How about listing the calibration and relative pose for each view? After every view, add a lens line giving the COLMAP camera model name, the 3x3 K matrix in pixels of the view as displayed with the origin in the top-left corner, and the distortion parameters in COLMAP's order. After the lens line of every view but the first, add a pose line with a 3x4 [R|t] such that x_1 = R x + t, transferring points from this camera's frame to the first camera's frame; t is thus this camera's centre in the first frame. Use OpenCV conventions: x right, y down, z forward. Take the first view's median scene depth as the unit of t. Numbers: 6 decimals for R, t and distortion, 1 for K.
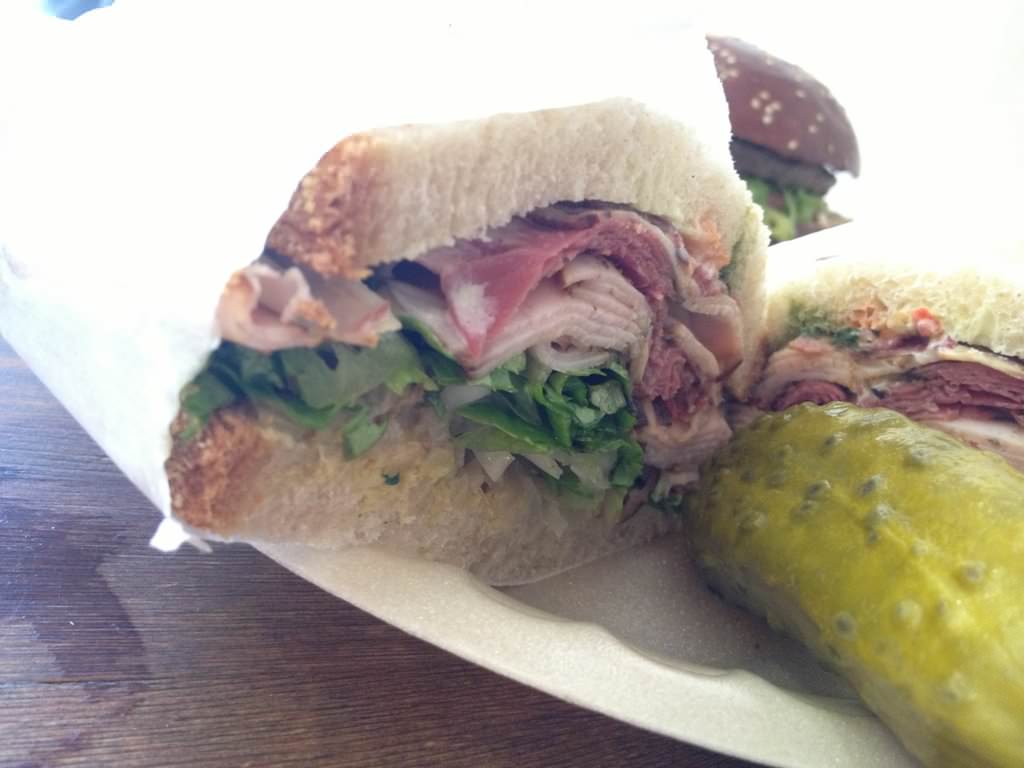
lens RADIAL K [[1048.2, 0, 512.0], [0, 1048.2, 384.0], [0, 0, 1]] dist [-0.001492, -0.017182]
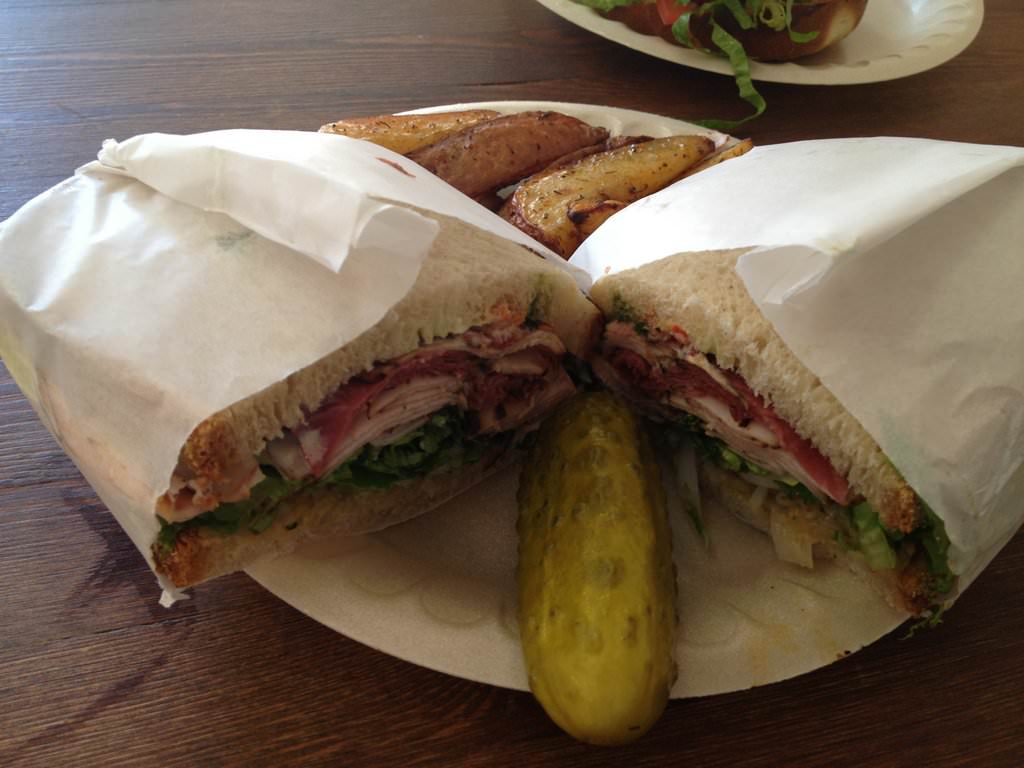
lens RADIAL K [[1009.3, 0, 512.0], [0, 1009.3, 384.0], [0, 0, 1]] dist [0.001168, -0.007896]
pose [[0.979116, -0.040157, -0.199299, 0.622310], [0.113447, 0.921398, 0.371693, -0.748812], [0.168707, -0.386540, 0.906711, -0.433470]]
